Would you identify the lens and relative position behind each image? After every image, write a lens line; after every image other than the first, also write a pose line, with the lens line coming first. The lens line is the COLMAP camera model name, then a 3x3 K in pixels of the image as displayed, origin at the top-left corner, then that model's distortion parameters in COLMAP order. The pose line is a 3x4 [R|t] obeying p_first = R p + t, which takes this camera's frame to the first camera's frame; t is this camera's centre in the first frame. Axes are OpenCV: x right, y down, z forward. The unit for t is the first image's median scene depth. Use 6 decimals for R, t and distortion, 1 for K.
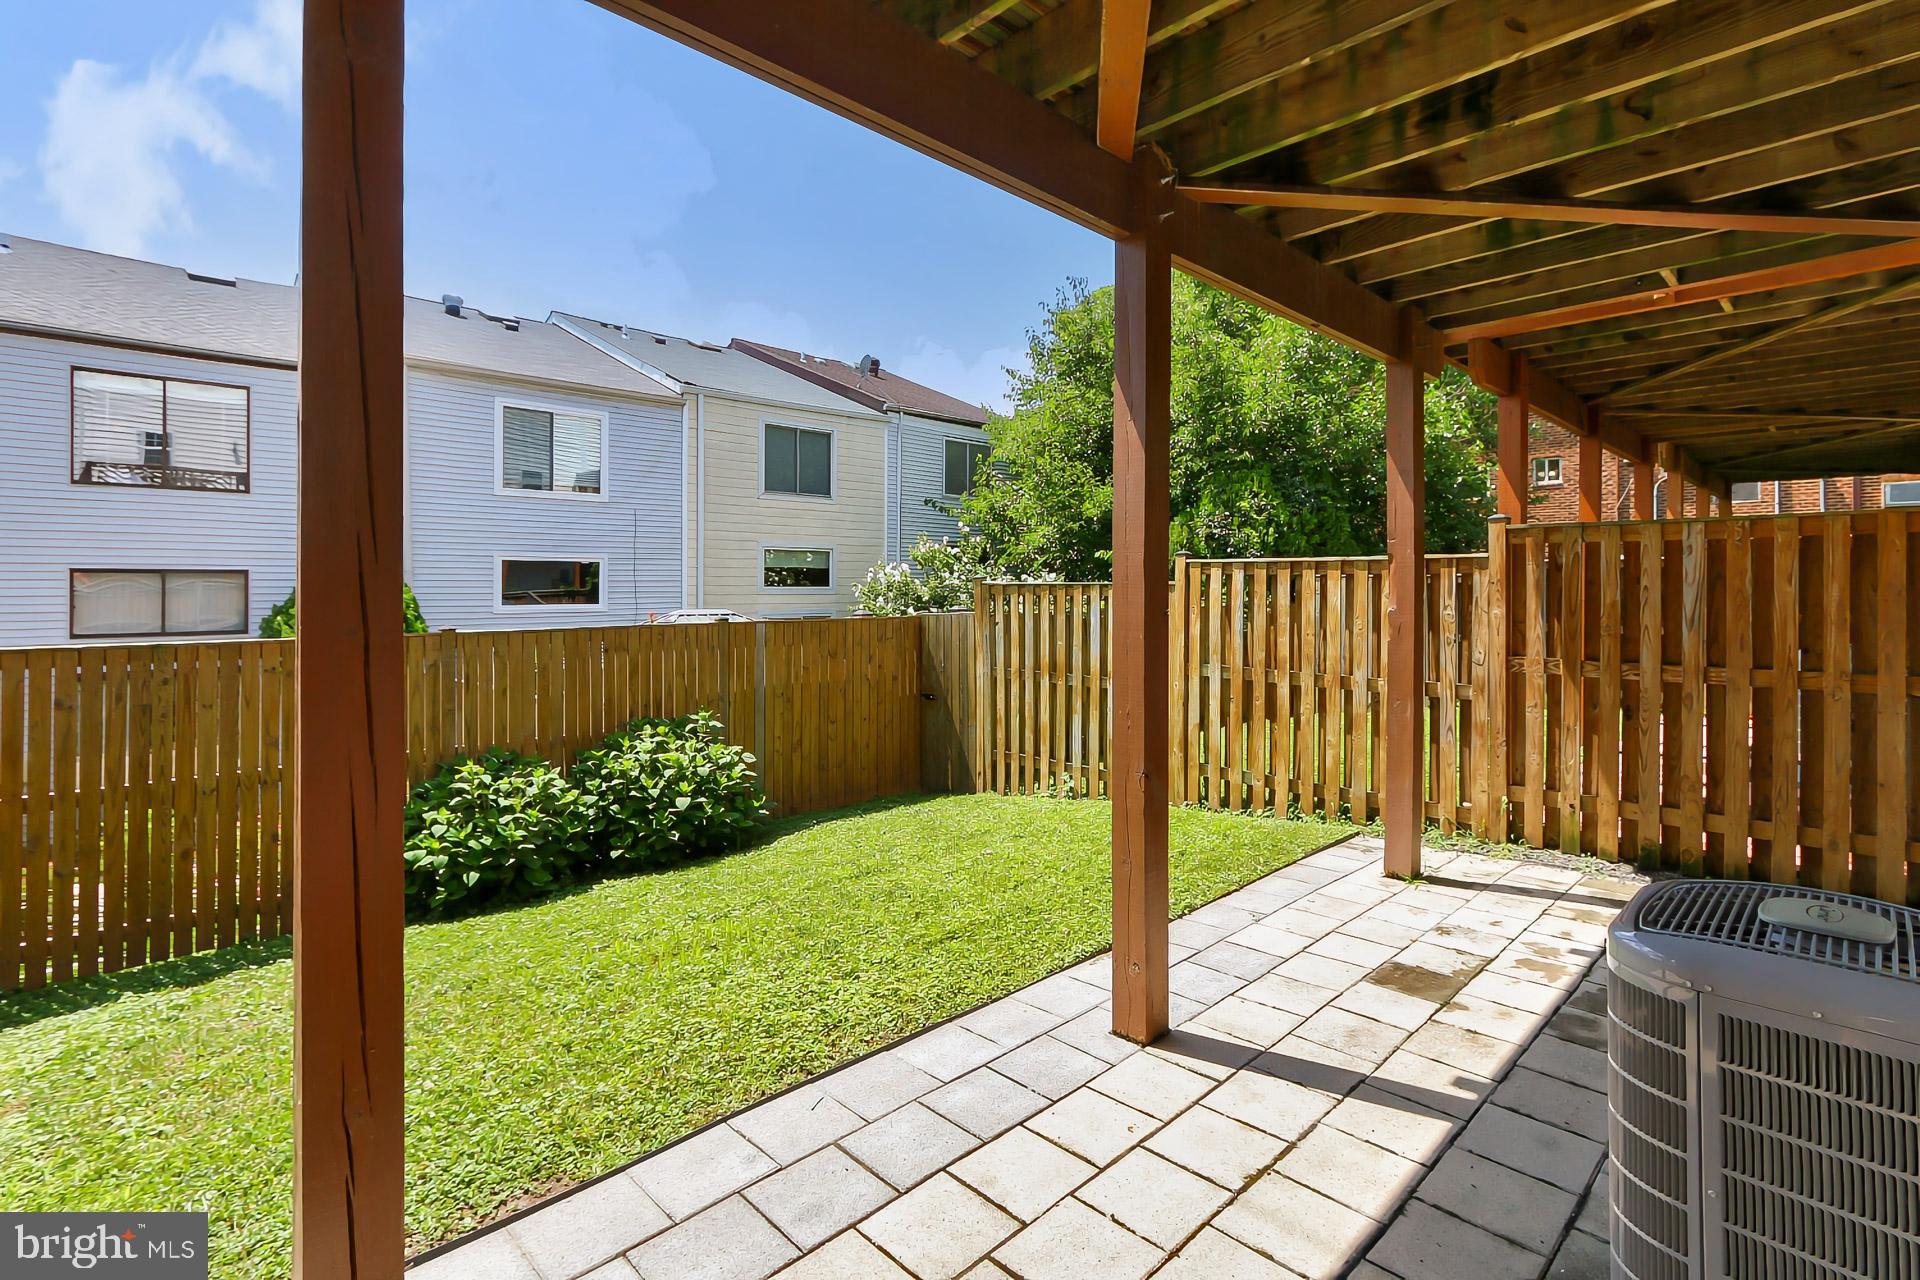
lens RADIAL K [[898.7, 0, 954.2], [0, 898.7, 584.5], [0, 0, 1]] dist [0.000989, 0.000186]
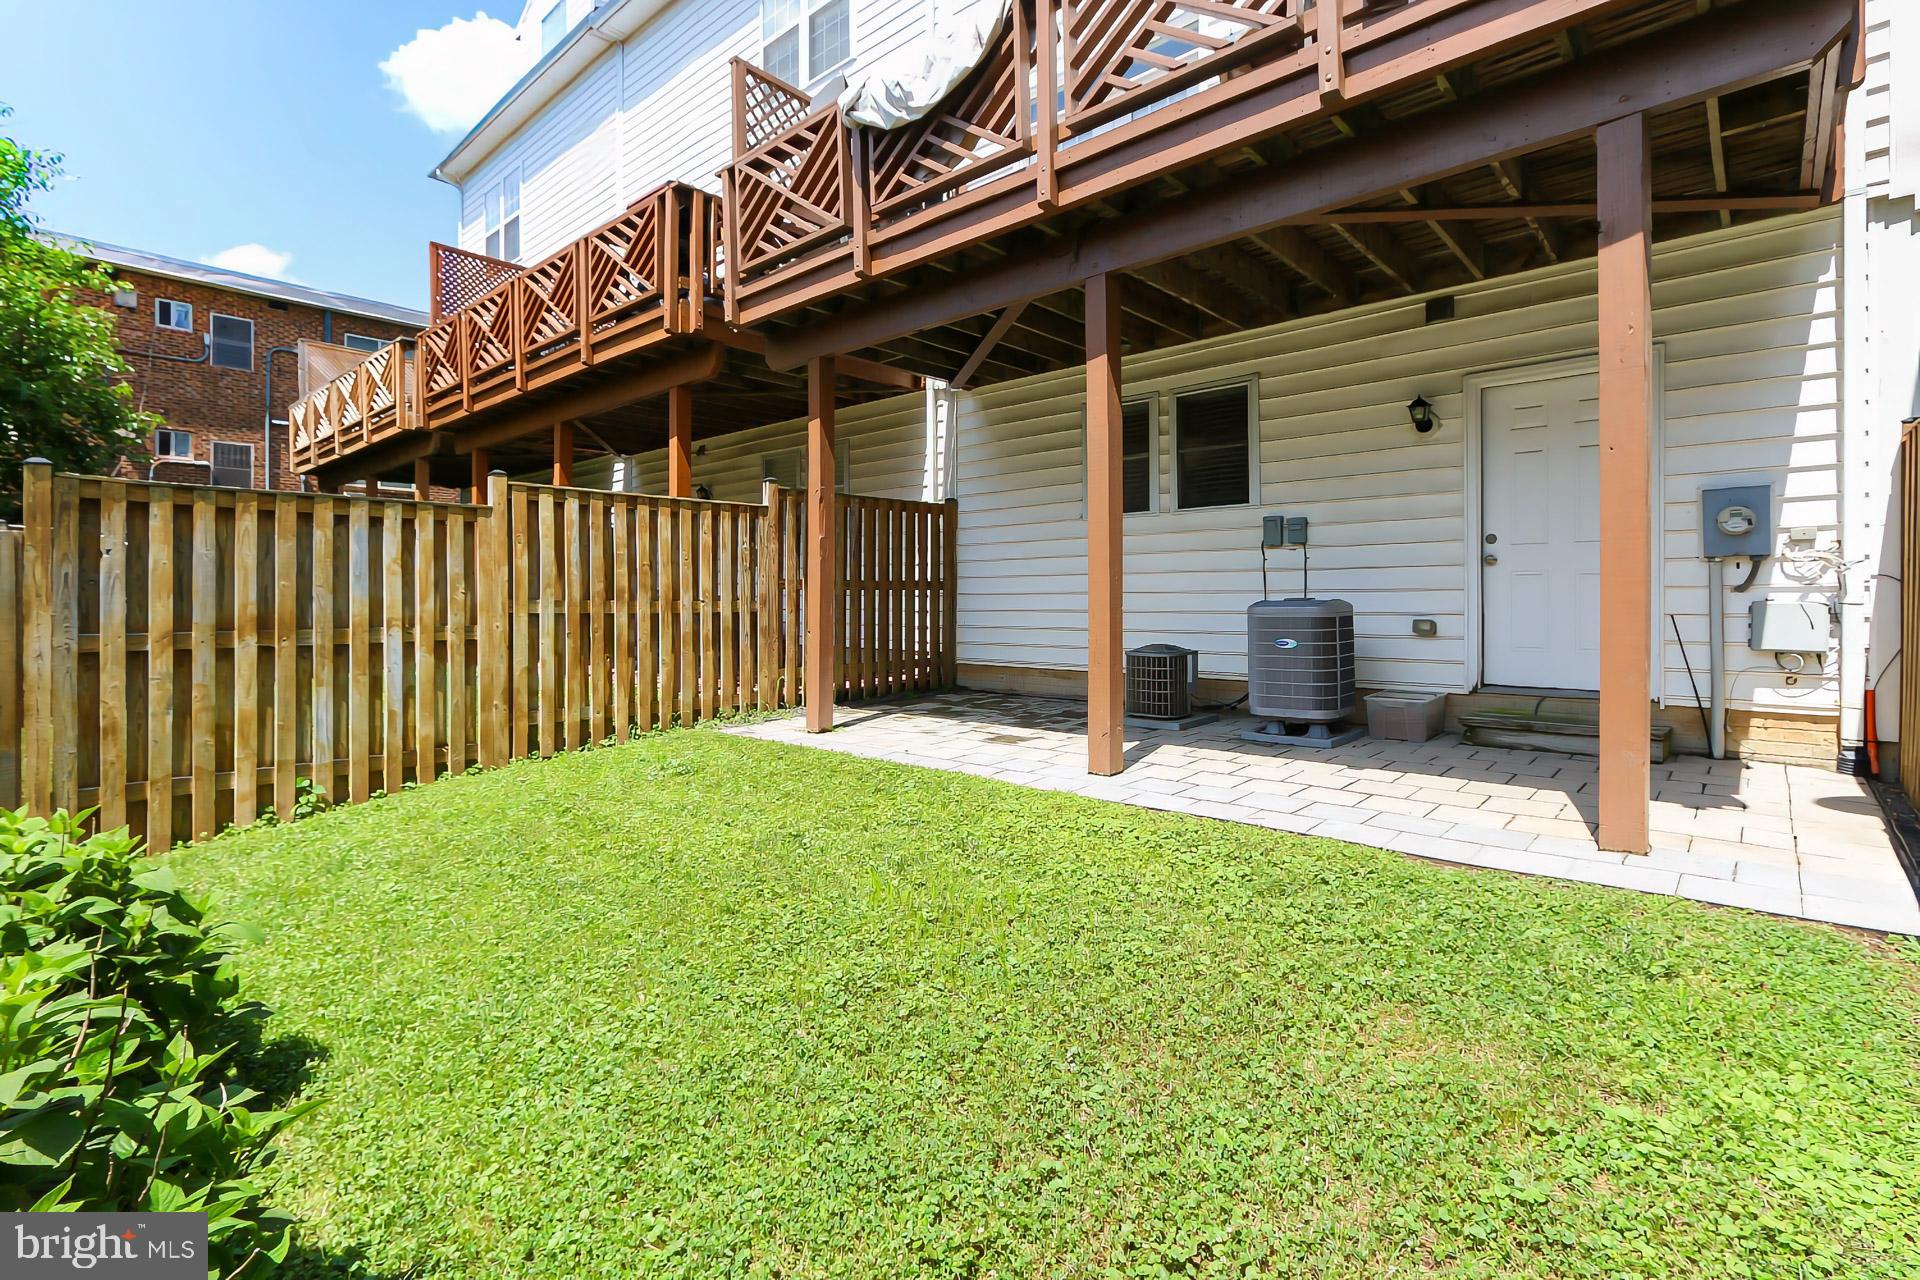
lens RADIAL K [[898.7, 0, 954.2], [0, 898.7, 584.5], [0, 0, 1]] dist [0.000989, 0.000186]
pose [[-0.067814, 0.012310, 0.997622, -0.640159], [-0.002559, 0.999918, -0.012513, 0.083091], [-0.997695, -0.003401, -0.067777, 0.635098]]
